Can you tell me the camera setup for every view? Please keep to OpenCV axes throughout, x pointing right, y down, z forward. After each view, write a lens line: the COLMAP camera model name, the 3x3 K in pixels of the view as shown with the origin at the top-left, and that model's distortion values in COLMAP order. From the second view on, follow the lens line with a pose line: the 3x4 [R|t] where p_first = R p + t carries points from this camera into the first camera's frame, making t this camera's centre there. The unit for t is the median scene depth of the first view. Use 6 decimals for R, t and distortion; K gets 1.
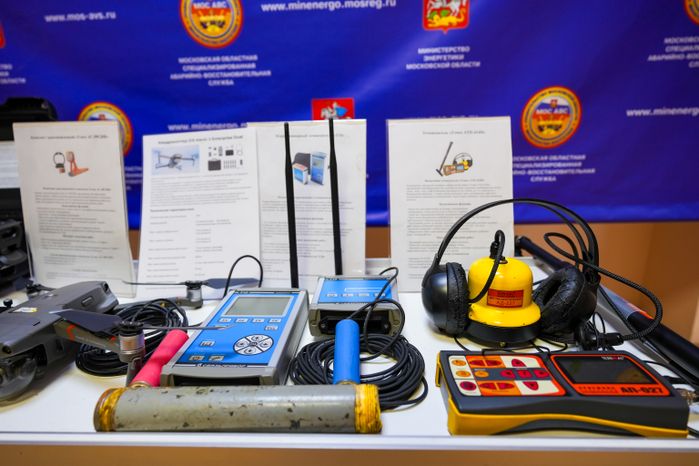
lens RADIAL K [[400.3, 0, 352.0], [0, 400.3, 226.7], [0, 0, 1]] dist [0.001480, -0.000511]
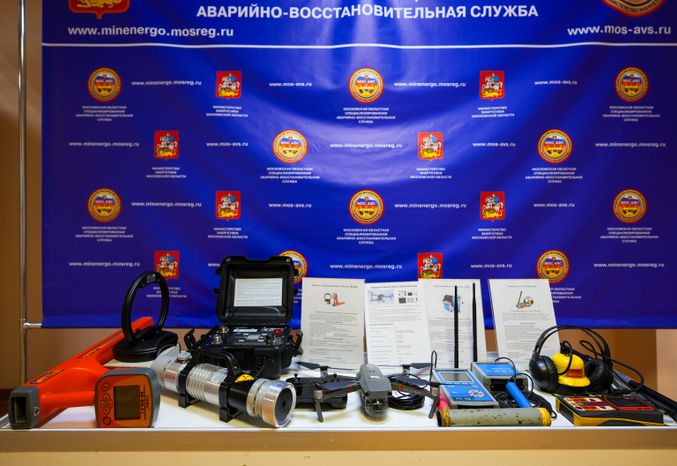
lens RADIAL K [[375.8, 0, 332.4], [0, 375.8, 200.4], [0, 0, 1]] dist [-0.012336, 0.006986]
pose [[0.998780, 0.026735, 0.041526, -0.777498], [-0.013943, 0.959247, -0.282223, -0.100969], [-0.047379, 0.281300, 0.958450, -0.876142]]
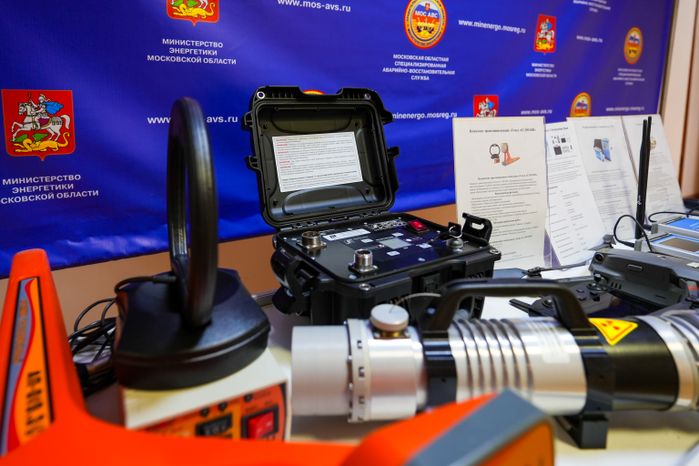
lens RADIAL K [[400.3, 0, 315.5], [0, 400.3, 150.7], [0, 0, 1]] dist [0.001480, -0.000511]
pose [[0.851224, -0.040188, 0.523261, -1.661739], [0.110232, 0.988513, -0.103402, -0.106929], [-0.513094, 0.145698, 0.845876, 0.329523]]
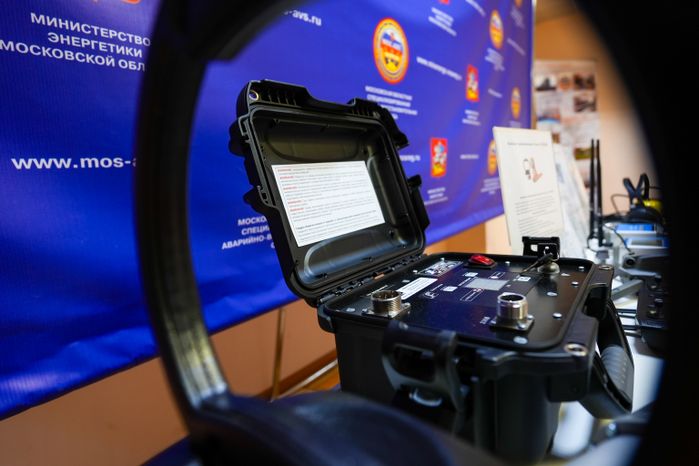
lens RADIAL K [[364.4, 0, 379.3], [0, 364.4, 215.3], [0, 0, 1]] dist [-0.001241, 0.001333]
pose [[0.554857, -0.109009, 0.824773, -1.627579], [0.268497, 0.961793, -0.053510, -0.099290], [-0.787428, 0.251140, 0.562927, 0.794318]]
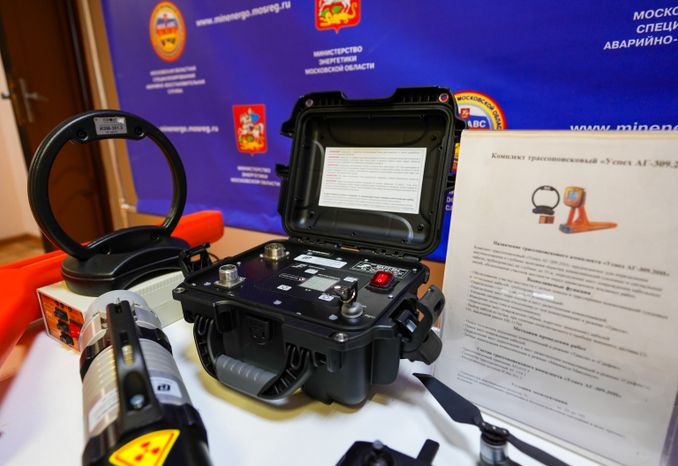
lens RADIAL K [[402.6, 0, 327.2], [0, 402.6, 239.9], [0, 0, 1]] dist [-0.007335, 0.004213]
pose [[0.877177, 0.146719, -0.457202, -0.715270], [-0.120153, 0.988950, 0.086836, -0.121119], [0.464891, -0.021237, 0.885113, 0.365133]]
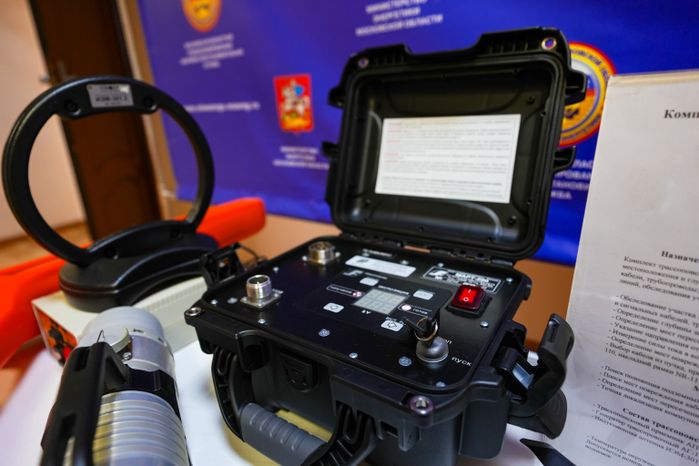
lens RADIAL K [[400.3, 0, 353.0], [0, 400.3, 230.3], [0, 0, 1]] dist [0.001480, -0.000511]
pose [[0.848832, 0.149729, -0.507017, -0.827401], [-0.105112, 0.987706, 0.115707, -0.129342], [0.518108, -0.044923, 0.854134, 0.535565]]
